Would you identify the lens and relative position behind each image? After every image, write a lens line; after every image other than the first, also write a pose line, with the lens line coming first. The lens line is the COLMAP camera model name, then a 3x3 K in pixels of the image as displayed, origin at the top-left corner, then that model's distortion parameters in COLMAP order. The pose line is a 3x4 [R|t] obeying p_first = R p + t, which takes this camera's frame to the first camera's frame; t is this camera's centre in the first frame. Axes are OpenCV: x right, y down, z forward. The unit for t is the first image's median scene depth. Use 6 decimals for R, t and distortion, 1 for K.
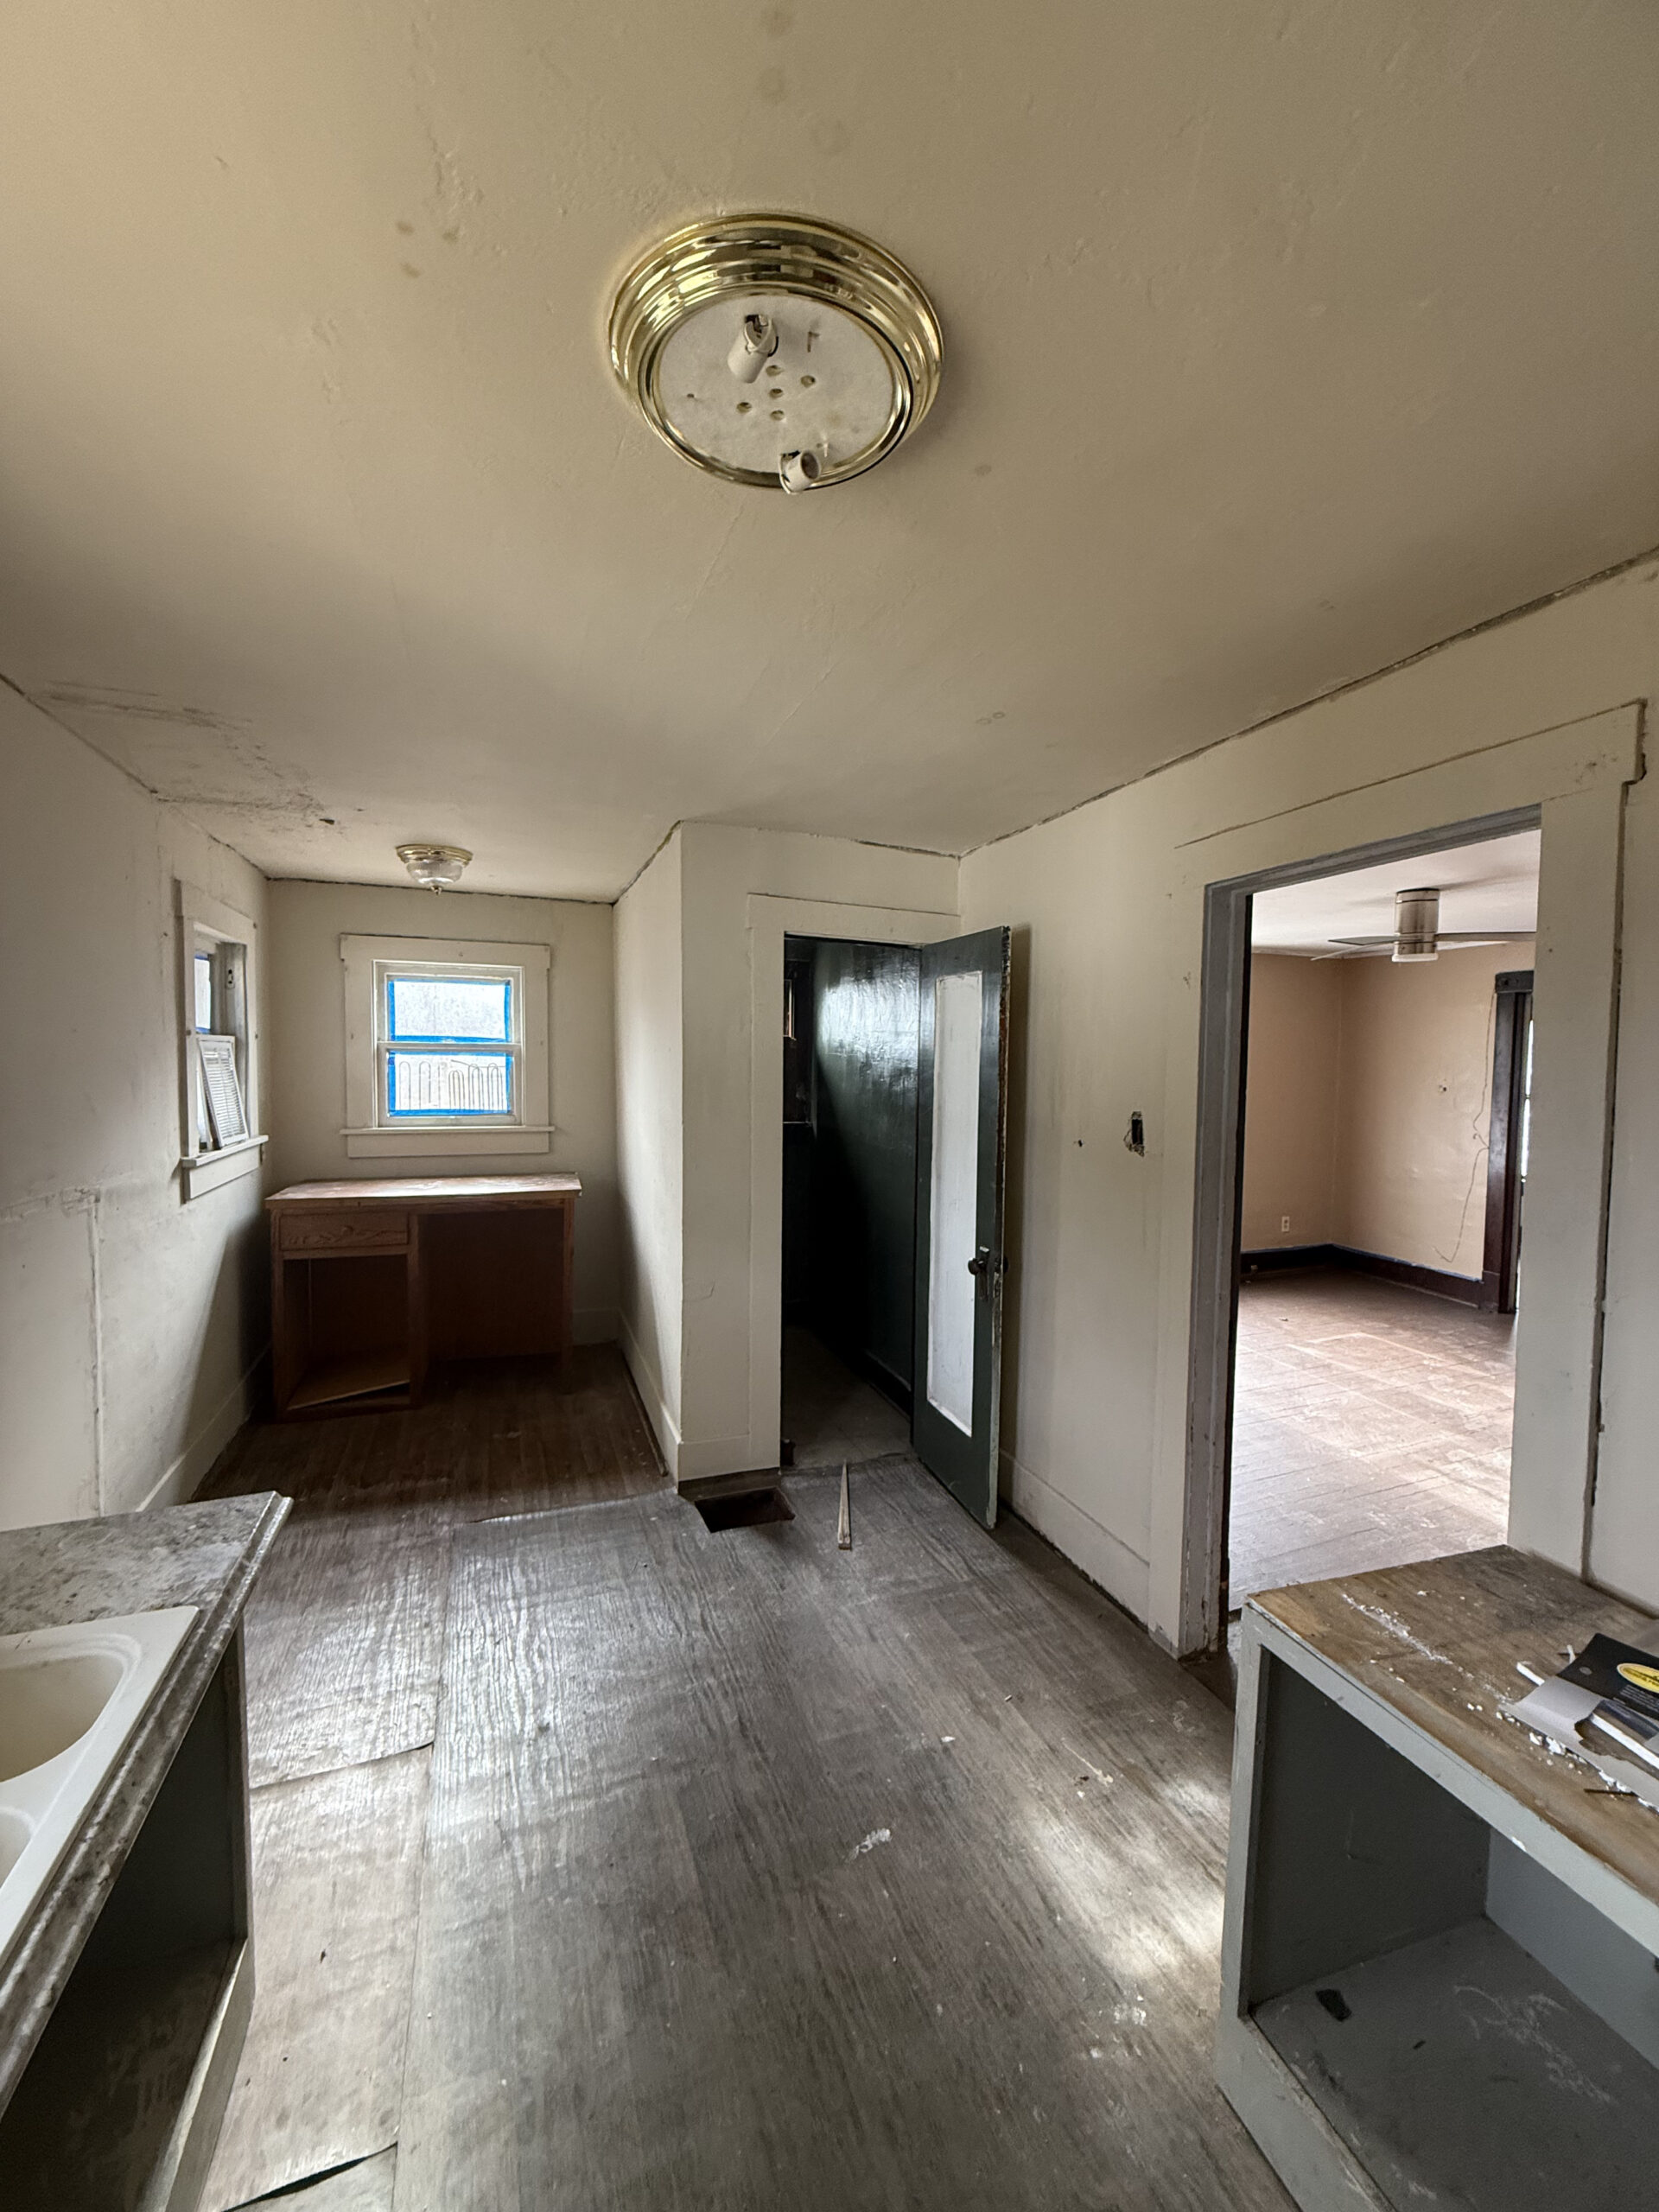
lens RADIAL K [[875.0, 0, 841.2], [0, 875.0, 1100.2], [0, 0, 1]] dist [-0.003026, -0.000111]
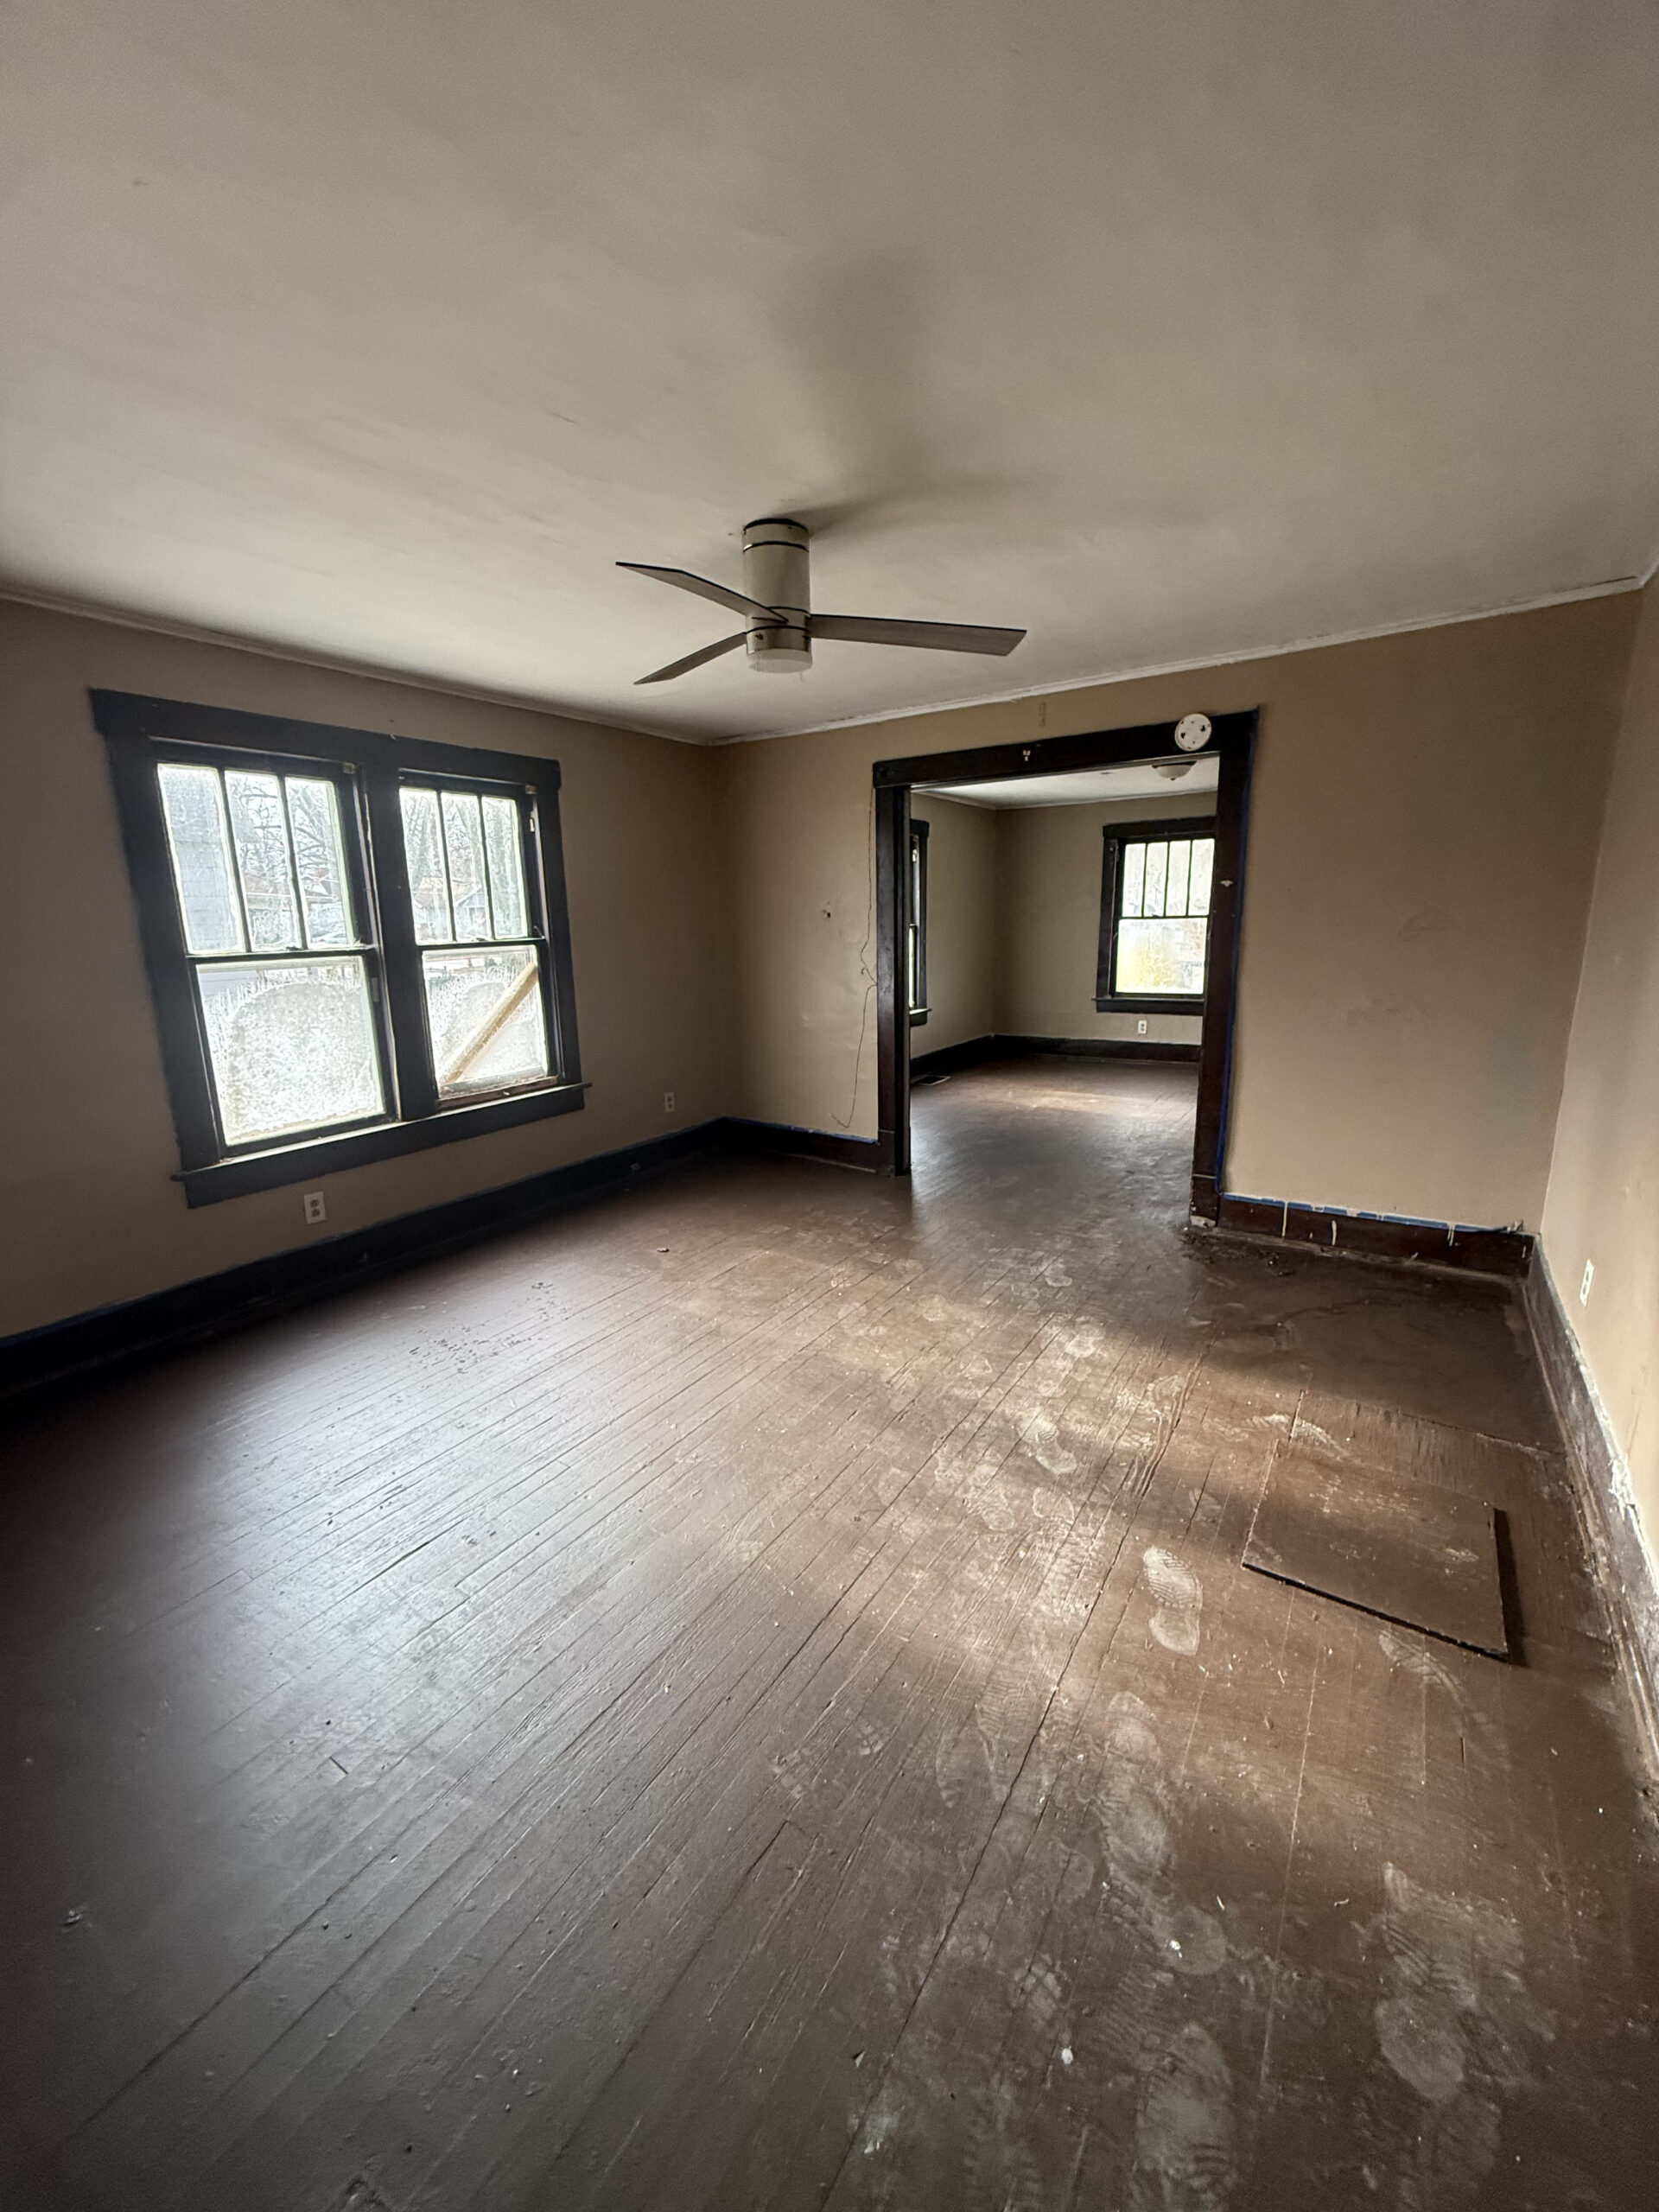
lens RADIAL K [[875.0, 0, 827.5], [0, 875.0, 1103.5], [0, 0, 1]] dist [-0.003026, -0.000111]
pose [[0.817217, -0.154599, 0.555208, 0.250043], [0.060934, 0.981128, 0.183508, 0.011619], [-0.573100, -0.116135, 0.811215, 0.378225]]
